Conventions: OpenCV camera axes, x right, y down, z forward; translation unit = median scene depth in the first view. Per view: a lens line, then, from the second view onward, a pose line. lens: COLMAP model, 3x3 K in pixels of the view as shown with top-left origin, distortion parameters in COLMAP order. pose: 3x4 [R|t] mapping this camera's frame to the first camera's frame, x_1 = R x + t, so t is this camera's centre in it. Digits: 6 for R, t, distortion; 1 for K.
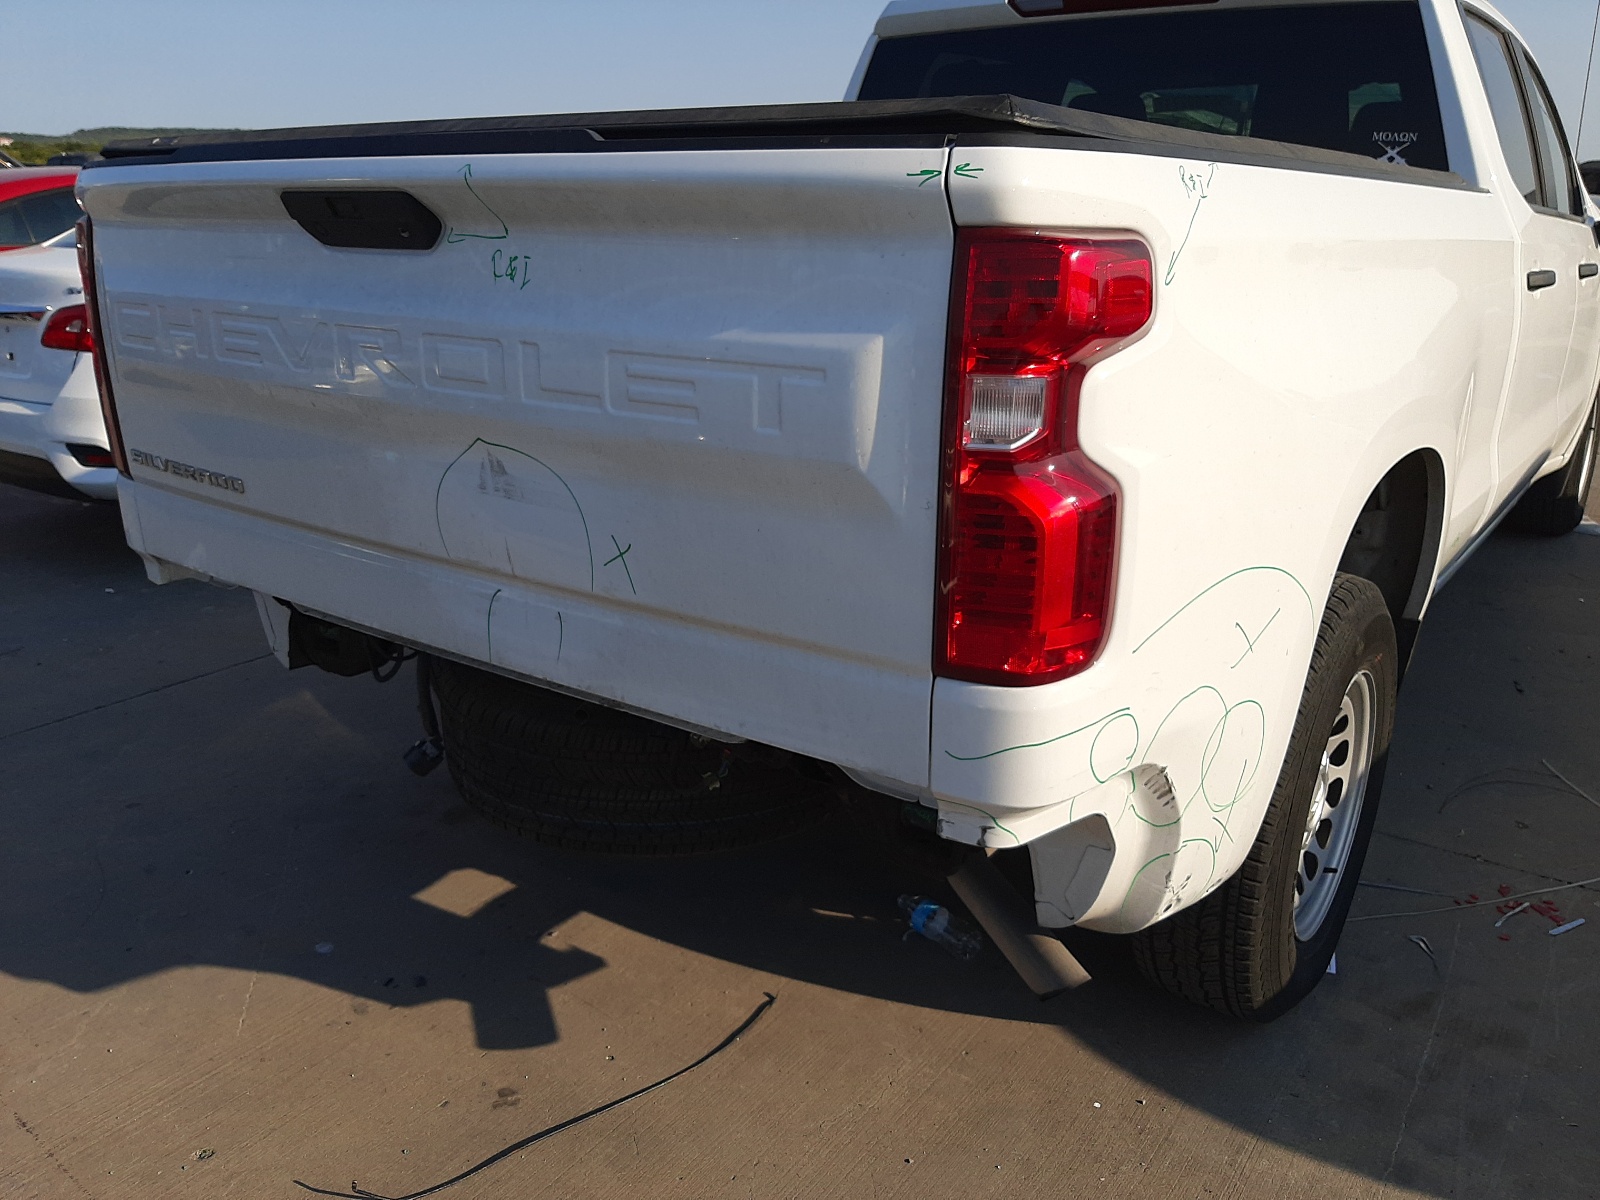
lens RADIAL K [[1240.0, 0, 844.9], [0, 1240.0, 596.9], [0, 0, 1]] dist [0.088212, -0.164183]
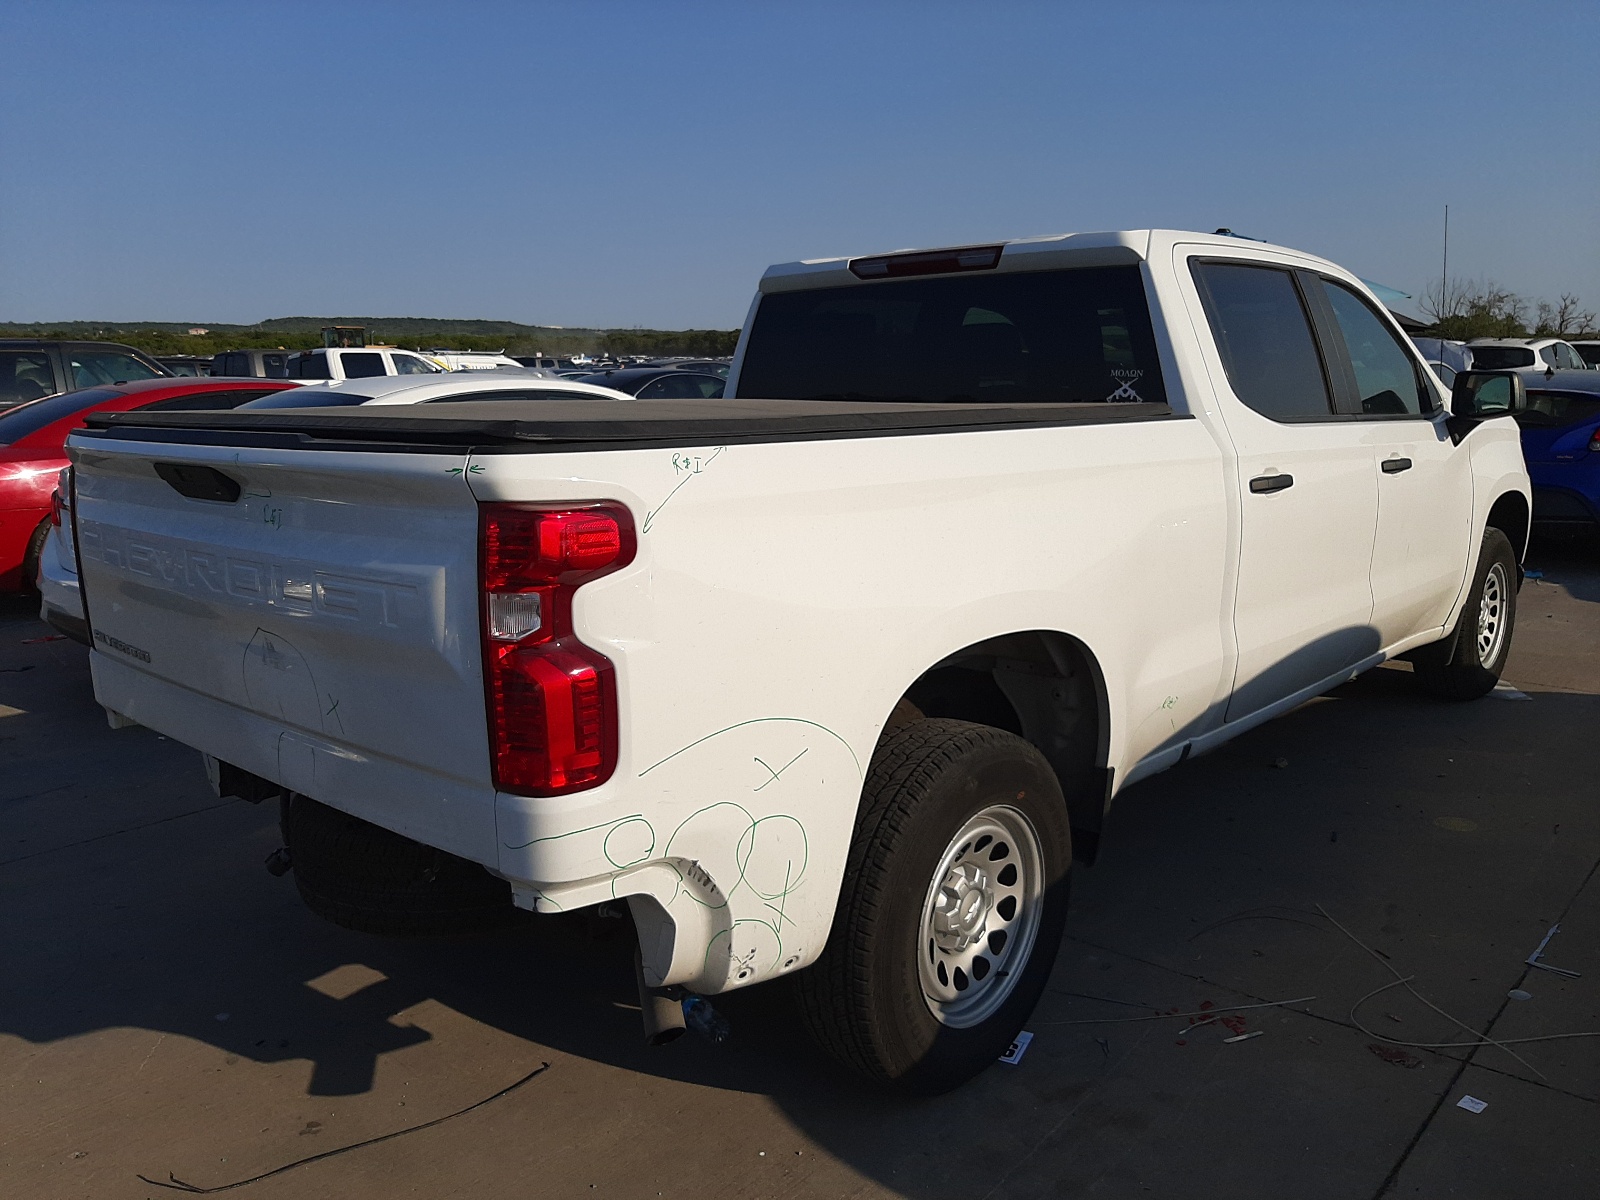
lens RADIAL K [[1191.9, 0, 800.0], [0, 1191.9, 600.0], [0, 0, 1]] dist [0.067827, -0.102534]
pose [[0.994910, -0.002170, -0.100740, 0.359387], [-0.010715, 0.991821, -0.127183, 0.010325], [0.100192, 0.127615, 0.986750, -0.249804]]
